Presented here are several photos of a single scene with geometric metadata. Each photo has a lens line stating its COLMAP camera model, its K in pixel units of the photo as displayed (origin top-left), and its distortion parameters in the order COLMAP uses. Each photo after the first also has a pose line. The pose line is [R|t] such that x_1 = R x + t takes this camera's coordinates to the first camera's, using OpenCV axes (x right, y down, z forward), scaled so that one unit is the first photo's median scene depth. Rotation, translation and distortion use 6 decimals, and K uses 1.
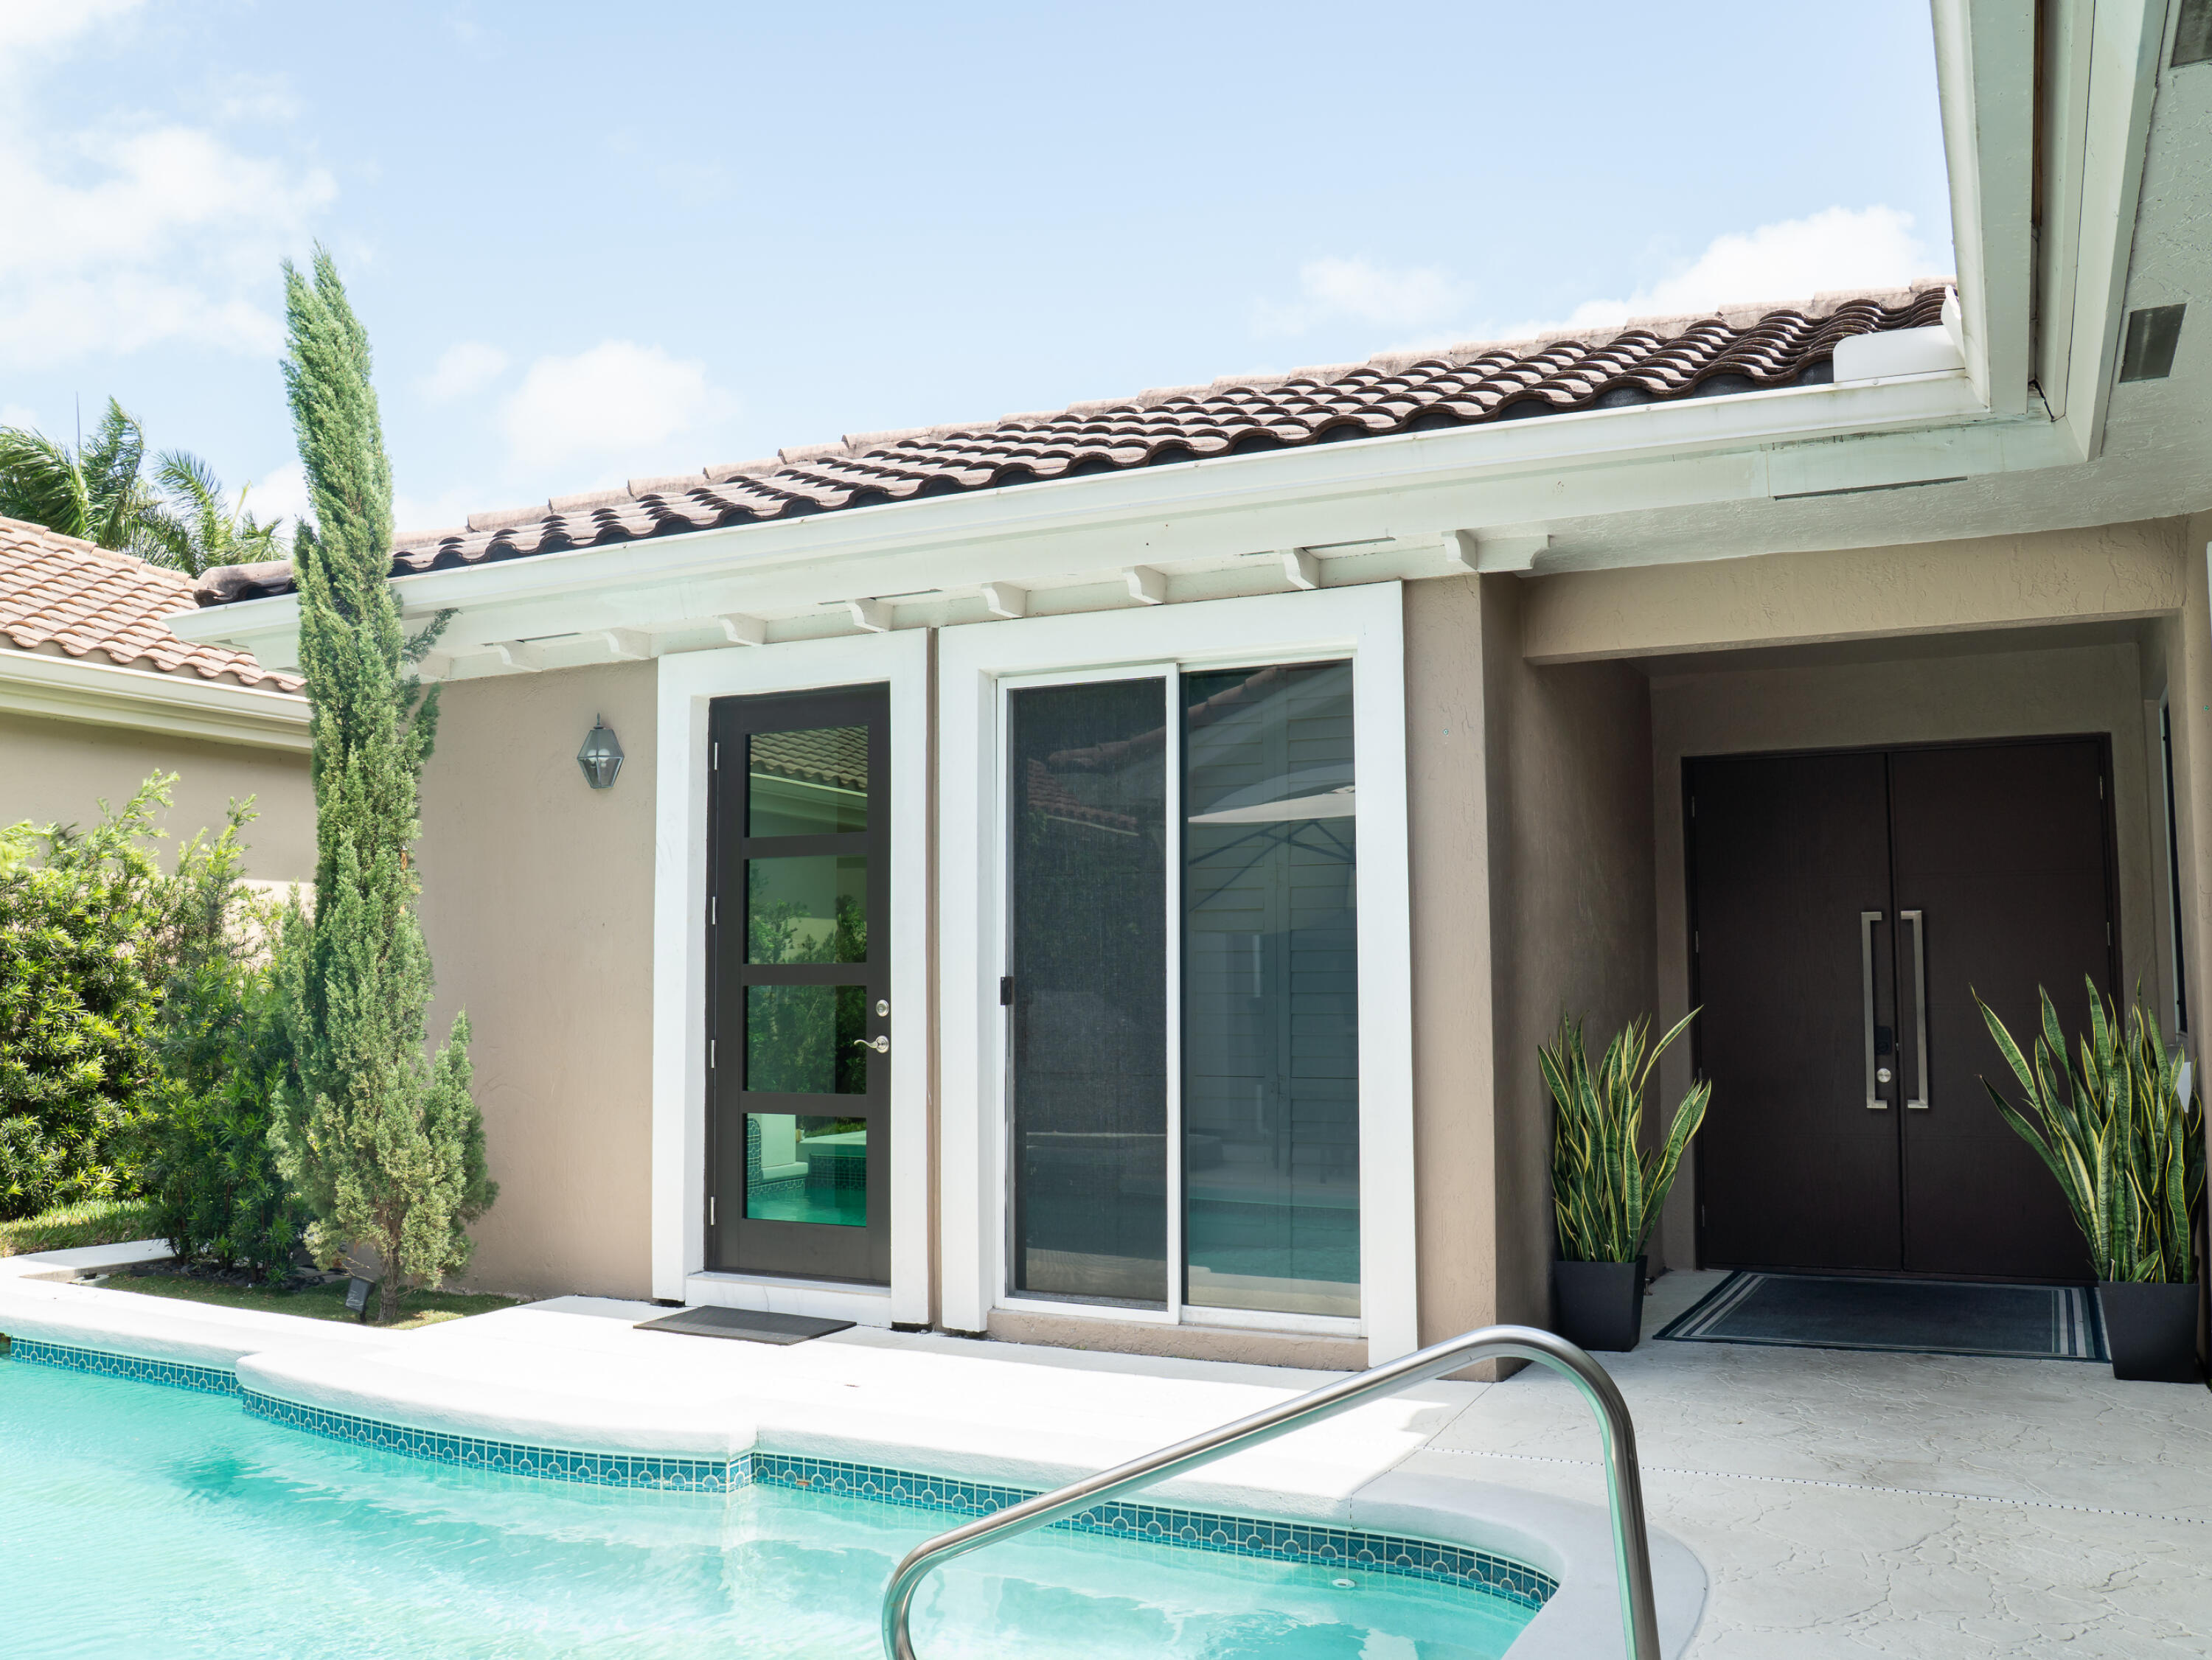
lens RADIAL K [[1886.6, 0, 1103.6], [0, 1886.6, 816.2], [0, 0, 1]] dist [-0.141775, 0.112931]
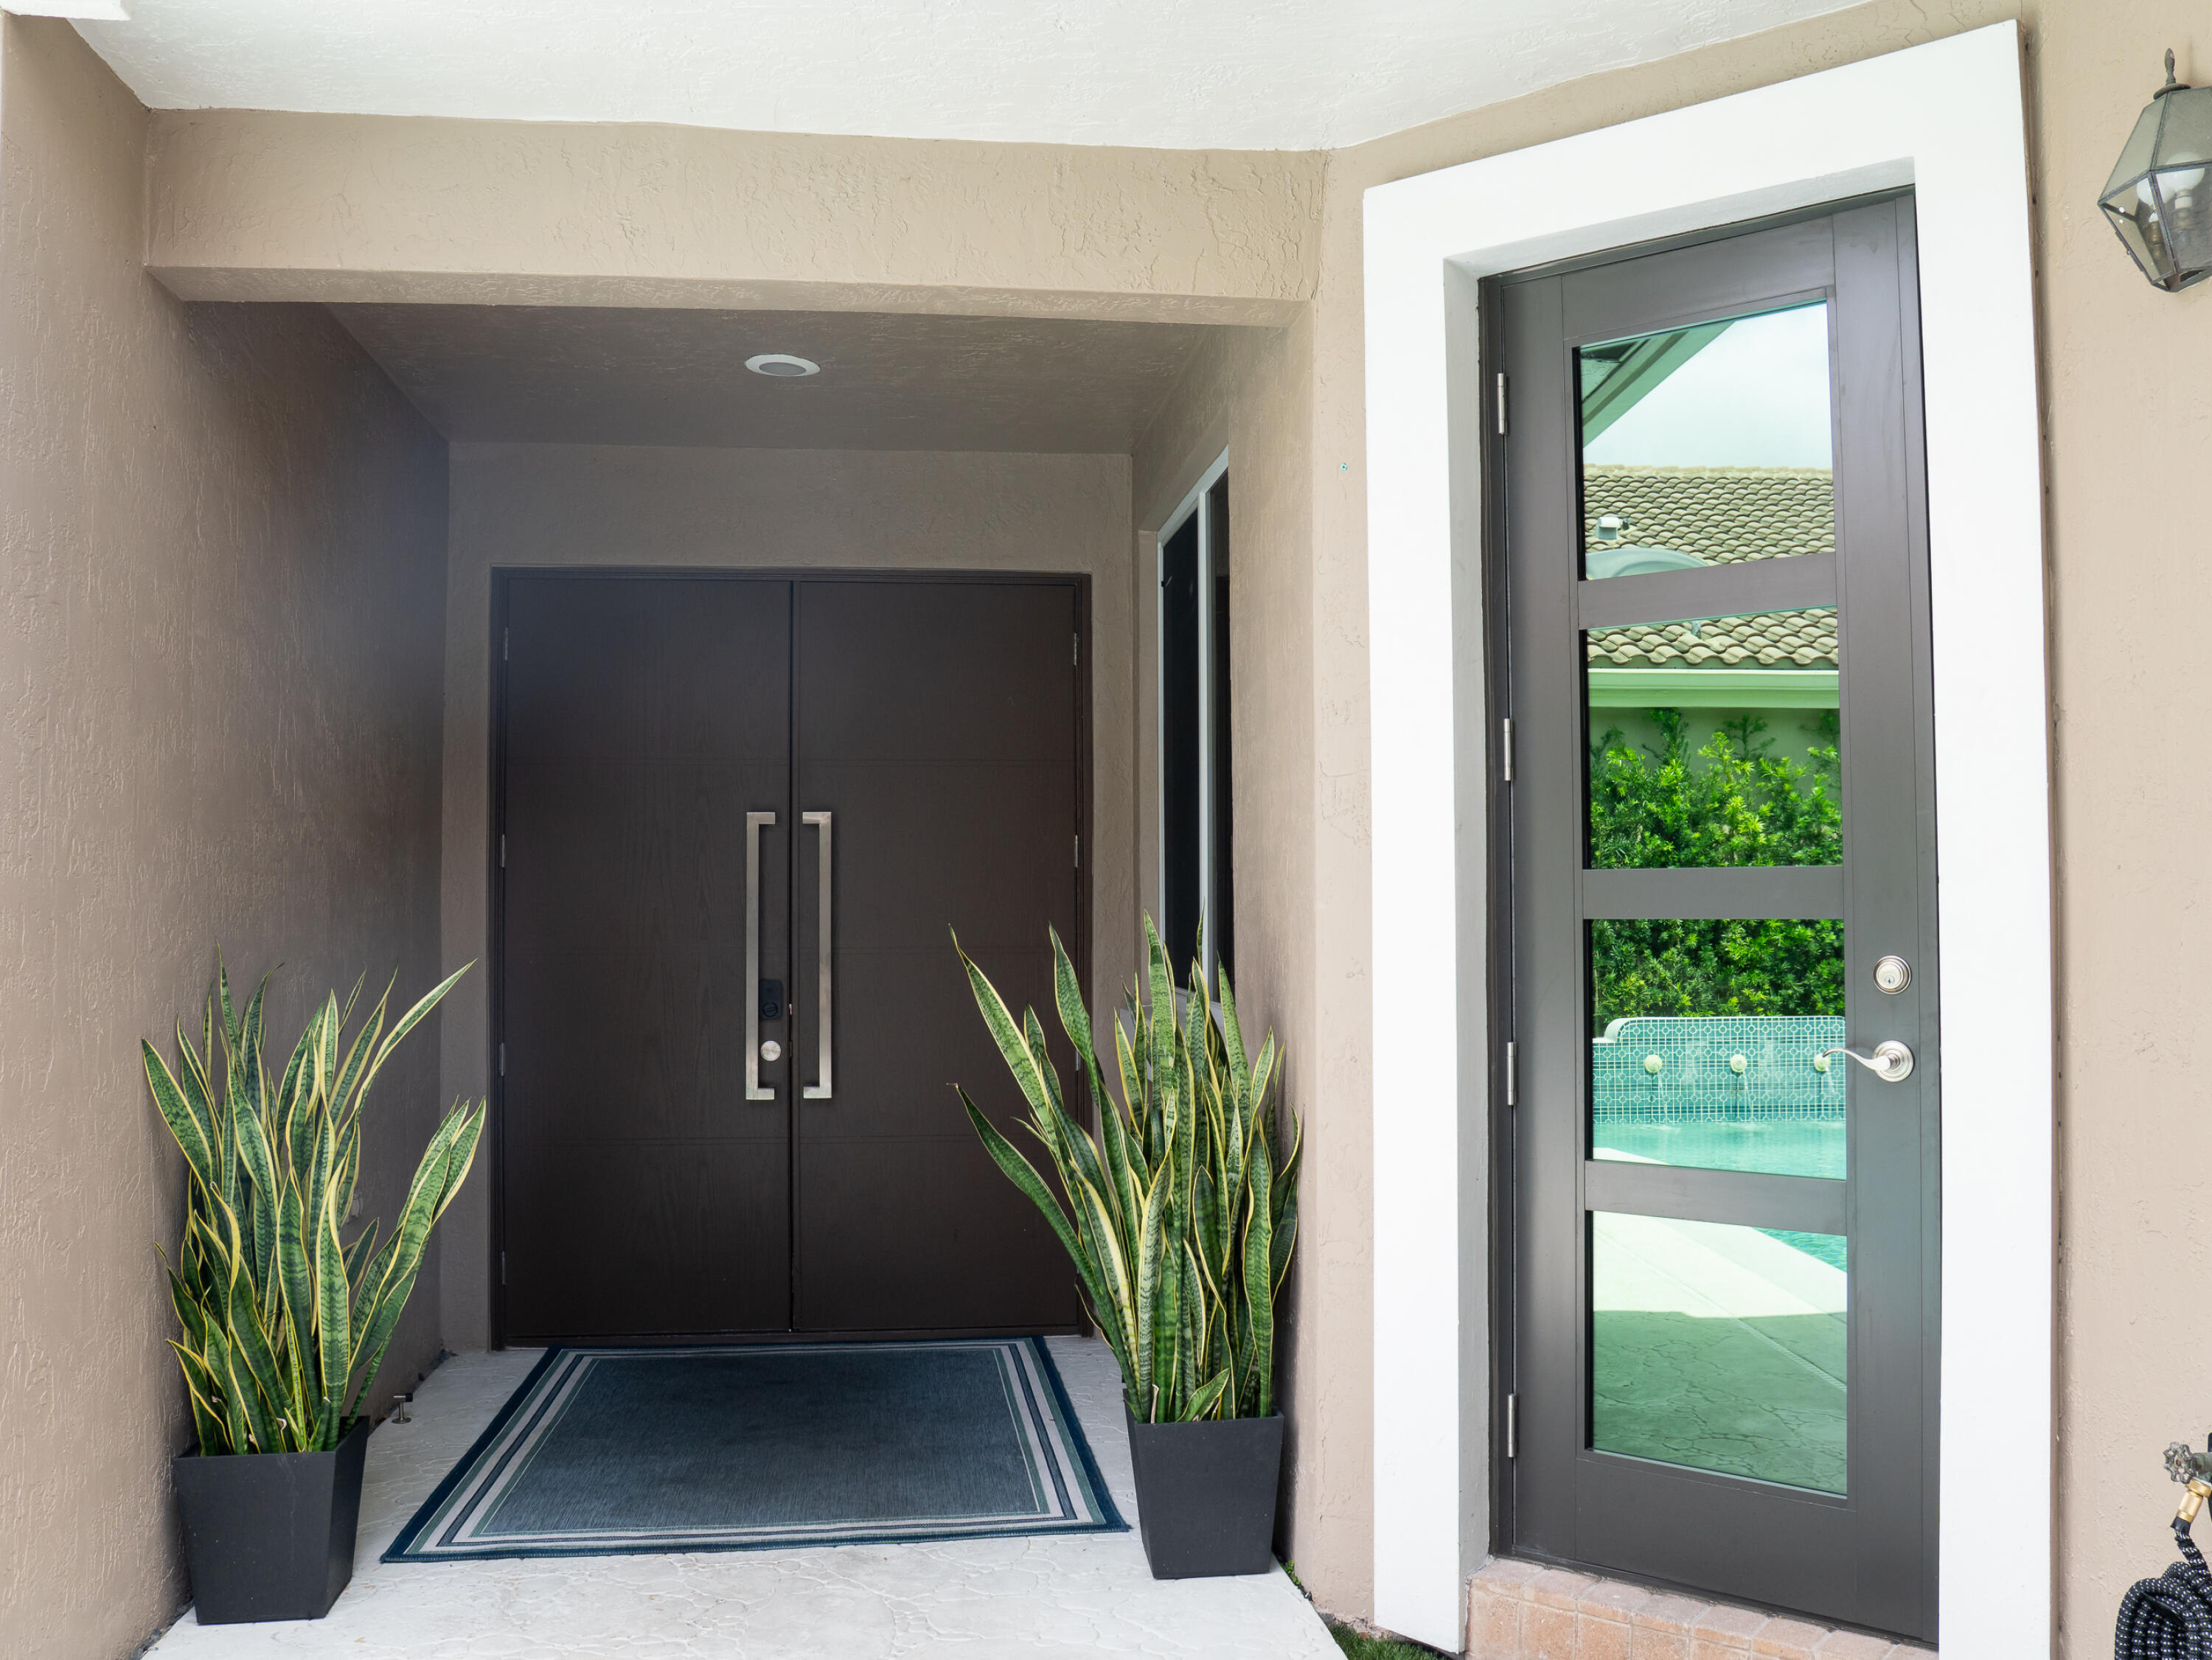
lens RADIAL K [[1886.6, 0, 1104.9], [0, 1886.6, 816.2], [0, 0, 1]] dist [-0.141775, 0.112931]
pose [[0.830368, 0.025856, 0.556615, 0.173401], [-0.049052, 0.998437, 0.026798, 0.036599], [-0.555052, -0.049555, 0.830339, 0.453314]]
